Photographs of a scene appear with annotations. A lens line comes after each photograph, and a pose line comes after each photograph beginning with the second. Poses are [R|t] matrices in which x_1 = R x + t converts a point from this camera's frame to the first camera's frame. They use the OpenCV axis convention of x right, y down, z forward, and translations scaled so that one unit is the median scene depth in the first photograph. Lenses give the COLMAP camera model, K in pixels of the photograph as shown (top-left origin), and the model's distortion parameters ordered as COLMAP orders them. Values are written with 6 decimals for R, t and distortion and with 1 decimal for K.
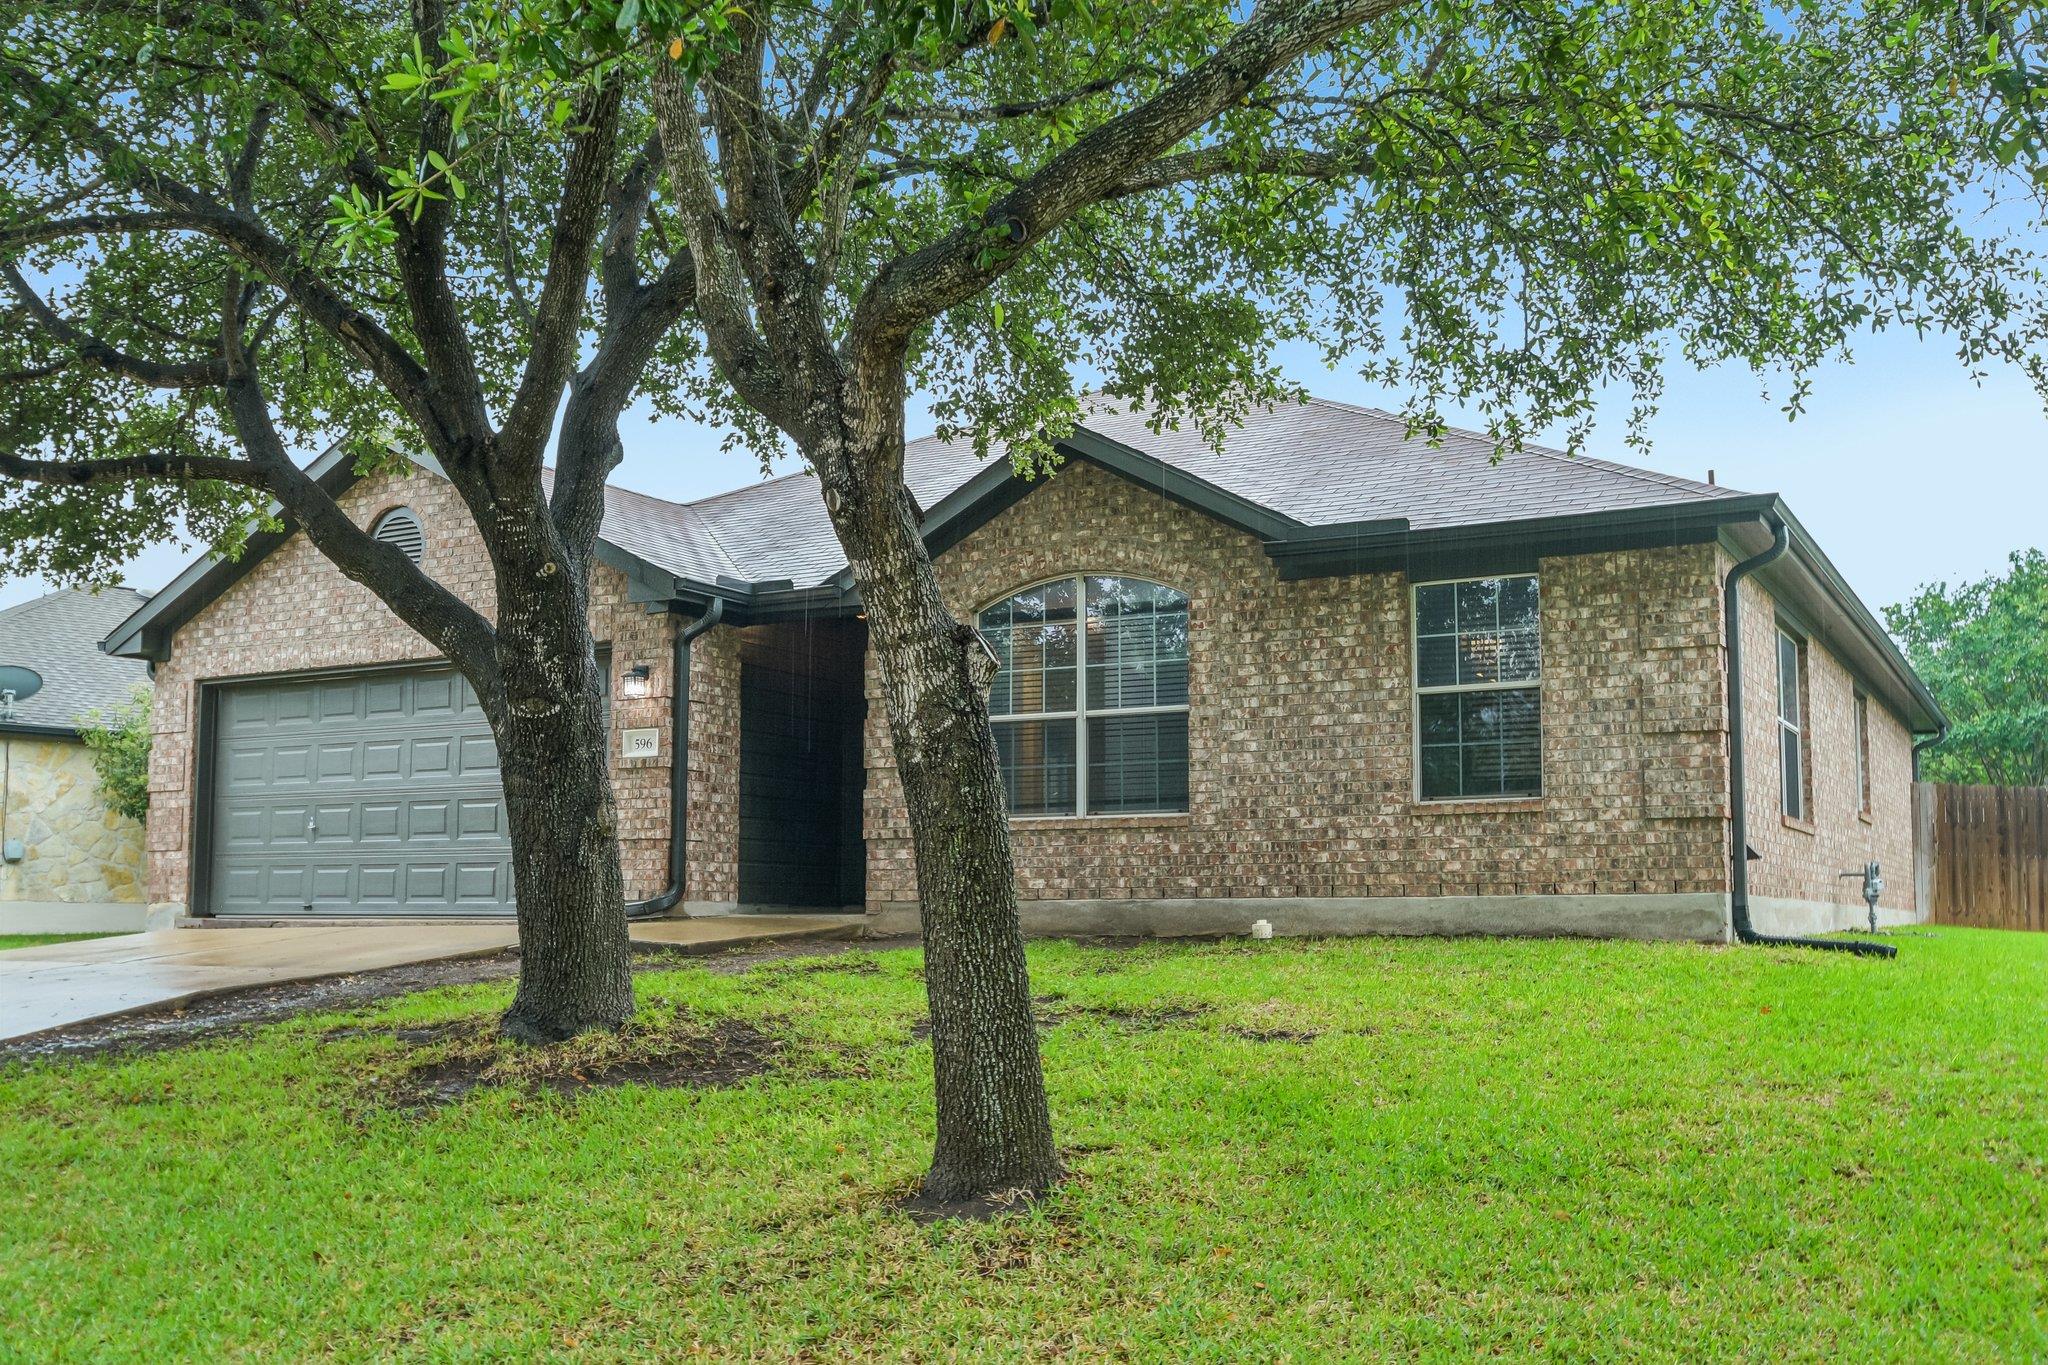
lens RADIAL K [[2138.0, 0, 1024.0], [0, 2138.0, 682.5], [0, 0, 1]] dist [-0.008403, 0.016818]
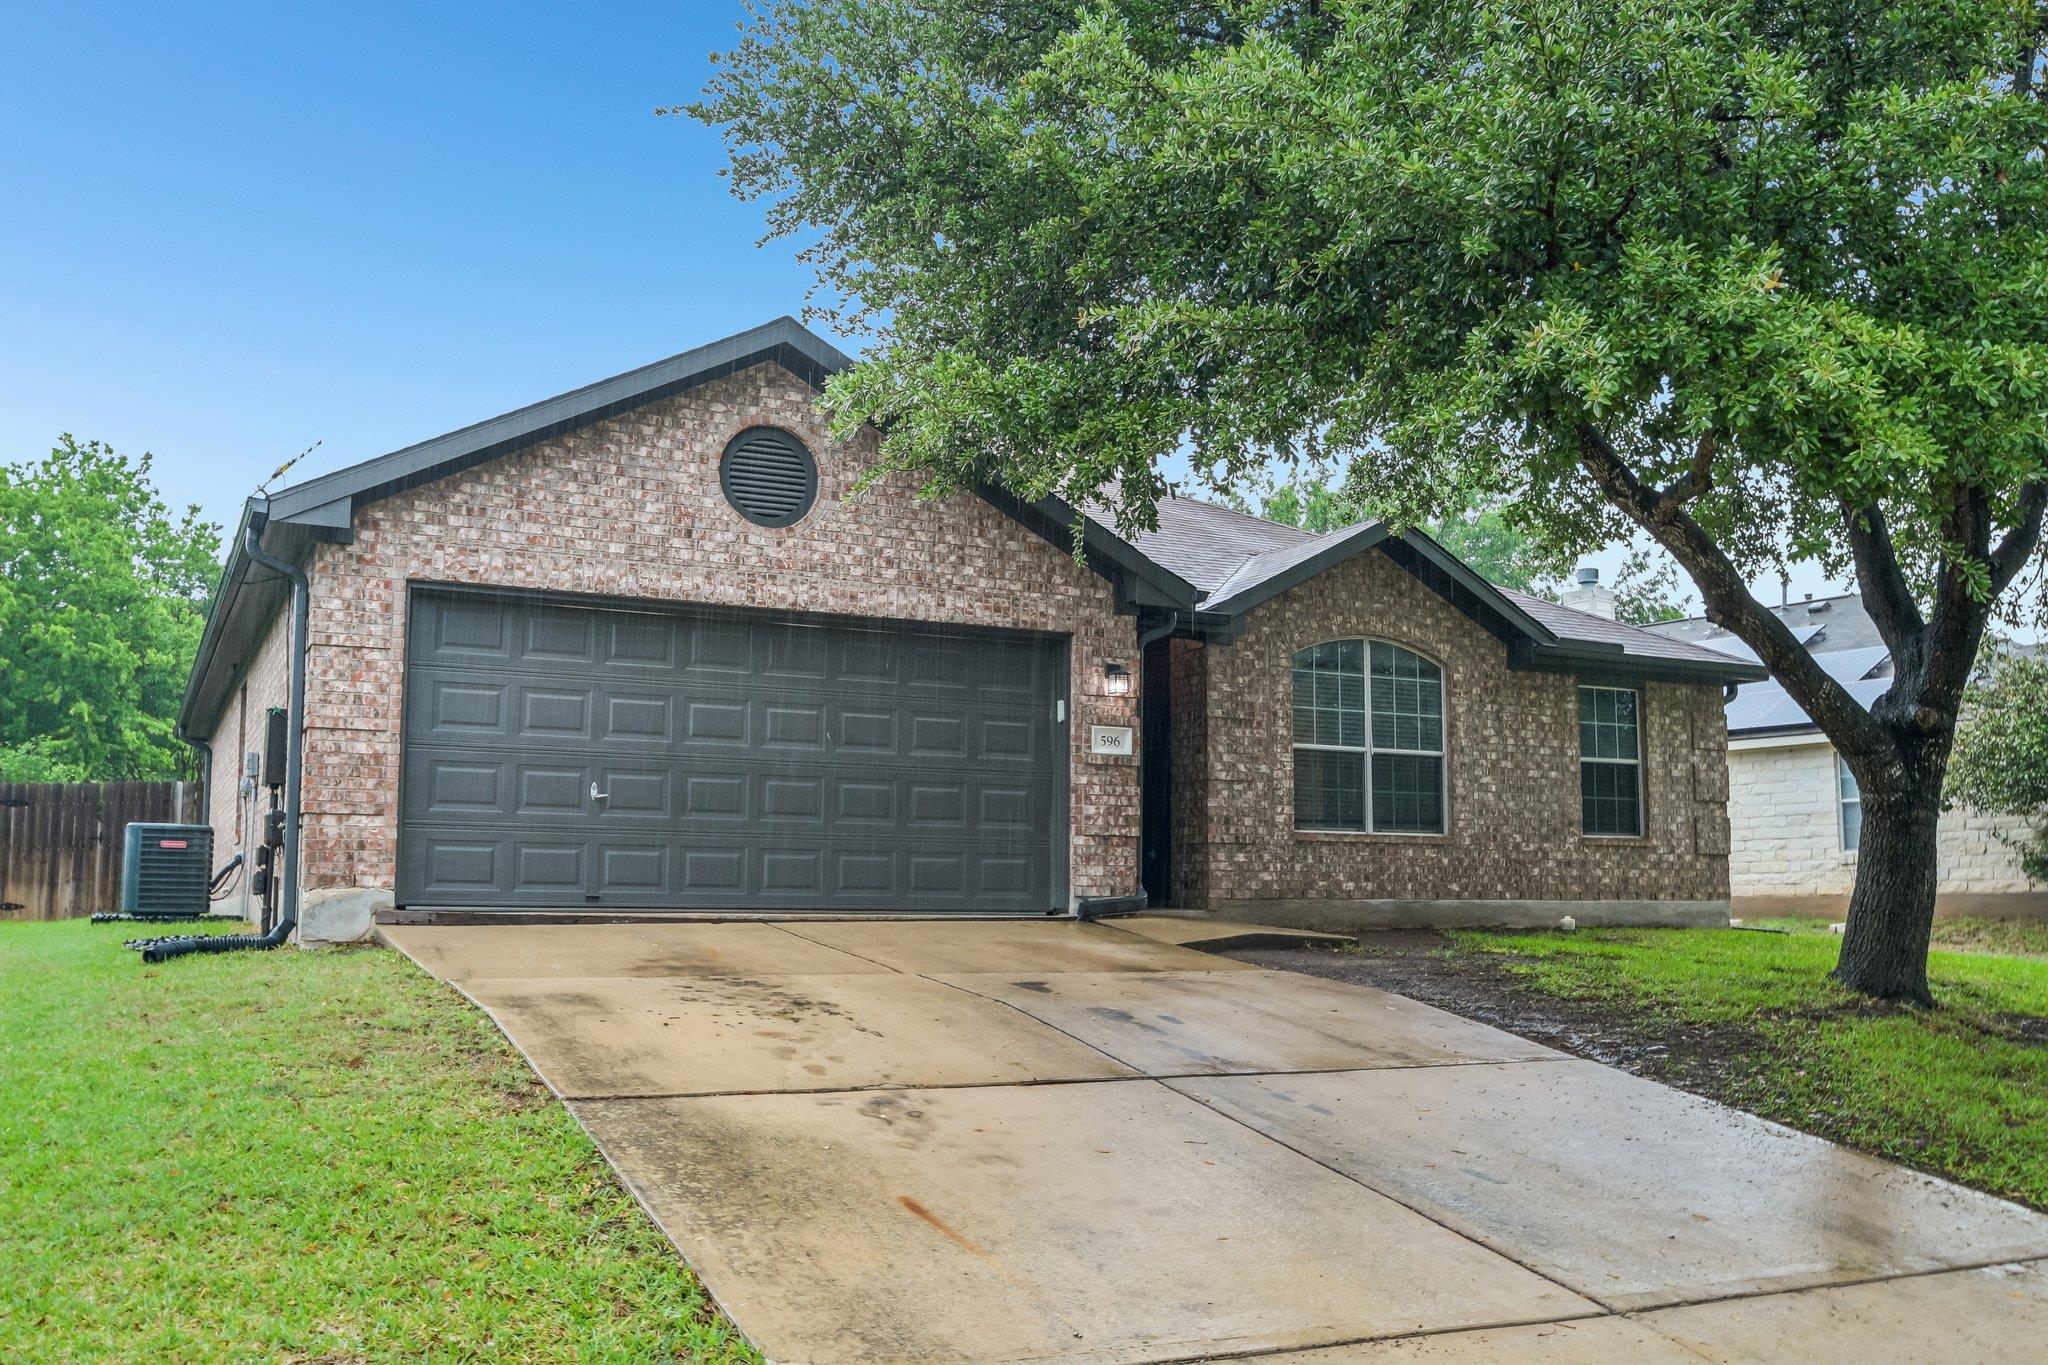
lens RADIAL K [[1857.1, 0, 1024.0], [0, 1857.1, 682.5], [0, 0, 1]] dist [-0.011028, -0.000203]
pose [[0.510859, 0.104355, 0.853307, -1.045121], [-0.102508, 0.992917, -0.060059, 0.063798], [-0.853531, -0.056789, 0.517938, 0.639796]]
